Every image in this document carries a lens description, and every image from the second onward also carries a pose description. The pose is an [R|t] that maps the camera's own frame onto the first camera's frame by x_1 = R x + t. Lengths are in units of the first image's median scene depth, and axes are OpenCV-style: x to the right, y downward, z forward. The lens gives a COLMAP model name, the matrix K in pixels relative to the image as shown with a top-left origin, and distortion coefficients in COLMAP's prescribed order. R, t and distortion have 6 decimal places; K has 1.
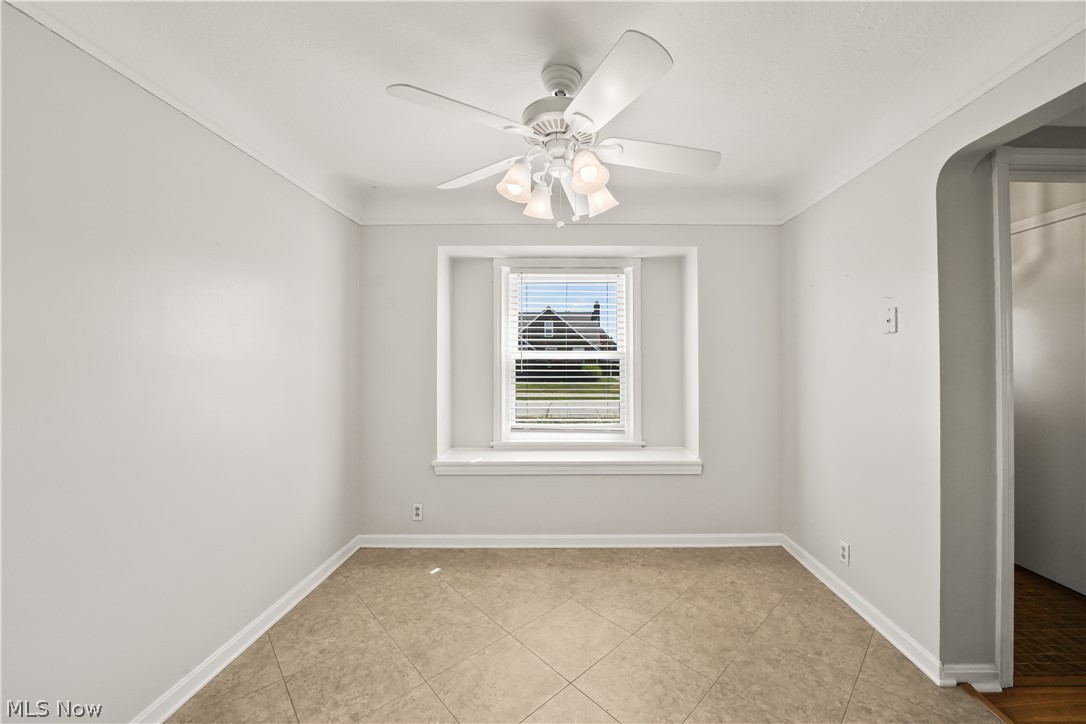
lens RADIAL K [[383.0, 0, 548.3], [0, 383.0, 359.5], [0, 0, 1]] dist [-0.020441, -0.000004]
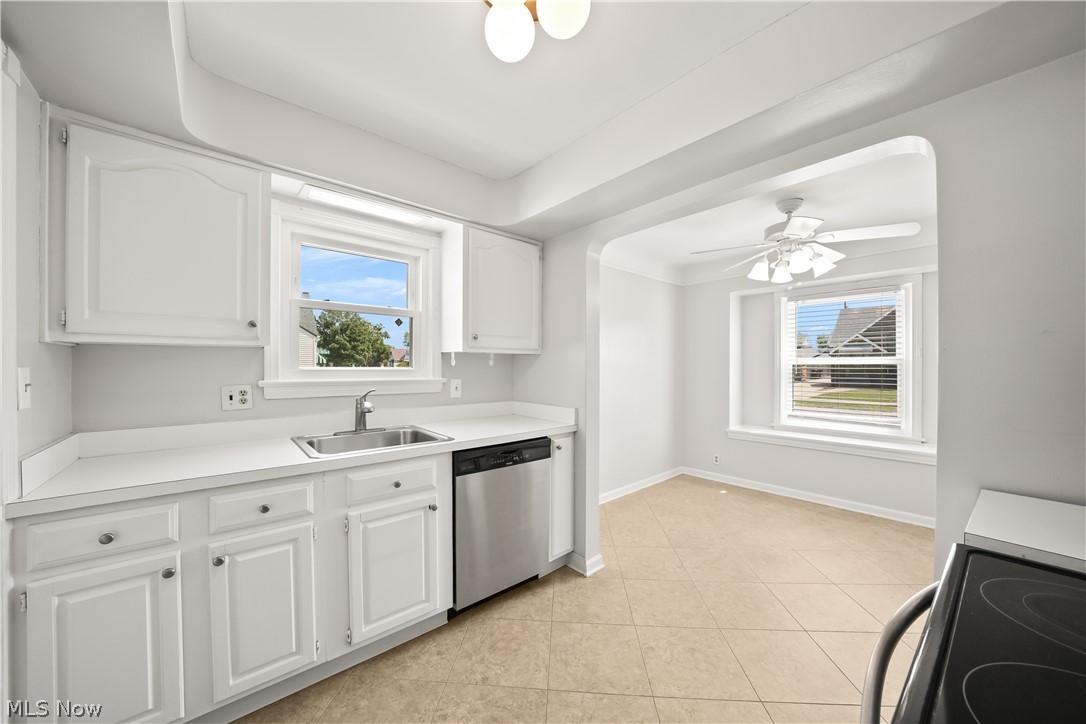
lens RADIAL K [[377.8, 0, 541.2], [0, 377.8, 366.4], [0, 0, 1]] dist [-0.018317, 0.000074]
pose [[0.675955, 0.001783, -0.736941, 0.327755], [0.003272, 0.999980, 0.005421, -0.004740], [0.736936, -0.006076, 0.675935, -0.623695]]
